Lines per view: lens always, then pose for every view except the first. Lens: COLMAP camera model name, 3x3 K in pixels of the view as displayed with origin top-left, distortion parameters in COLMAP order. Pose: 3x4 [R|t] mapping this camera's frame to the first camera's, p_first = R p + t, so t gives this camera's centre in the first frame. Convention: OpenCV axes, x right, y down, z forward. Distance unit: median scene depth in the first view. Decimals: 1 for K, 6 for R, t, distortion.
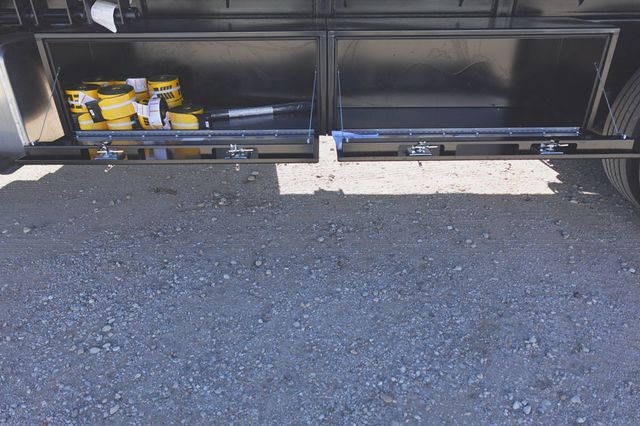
lens RADIAL K [[433.3, 0, 306.0], [0, 433.3, 211.9], [0, 0, 1]] dist [-0.002263, 0.002892]
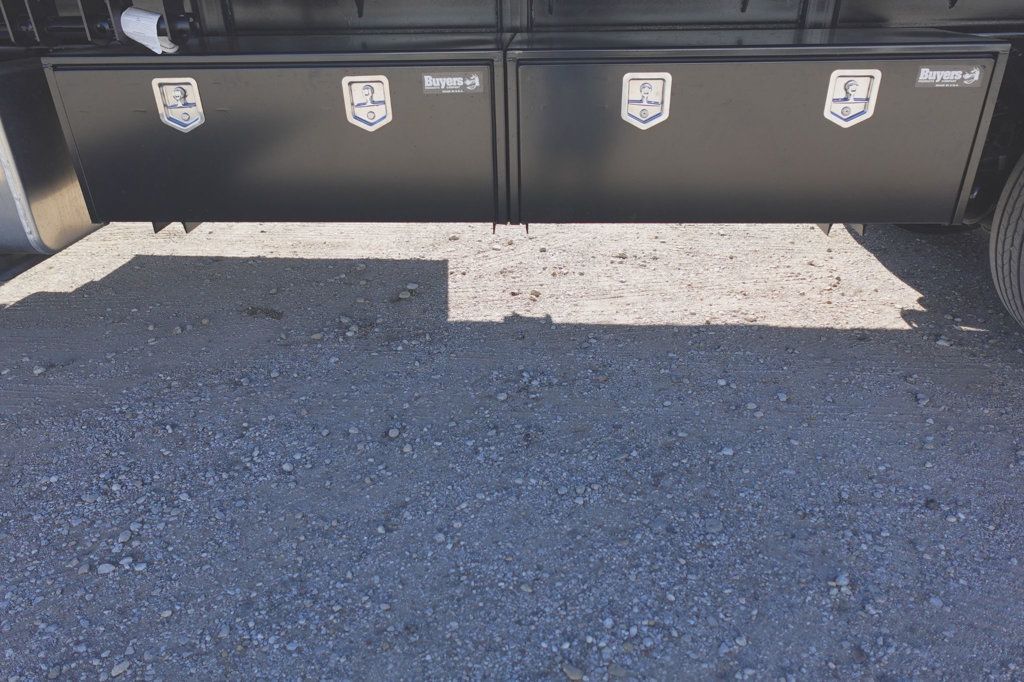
lens RADIAL K [[693.3, 0, 489.7], [0, 693.3, 339.3], [0, 0, 1]] dist [-0.002263, 0.002892]
pose [[0.997969, 0.020248, -0.060401, 0.092865], [-0.021364, 0.999612, -0.017888, 0.001614], [0.060015, 0.019142, 0.998014, 0.042409]]
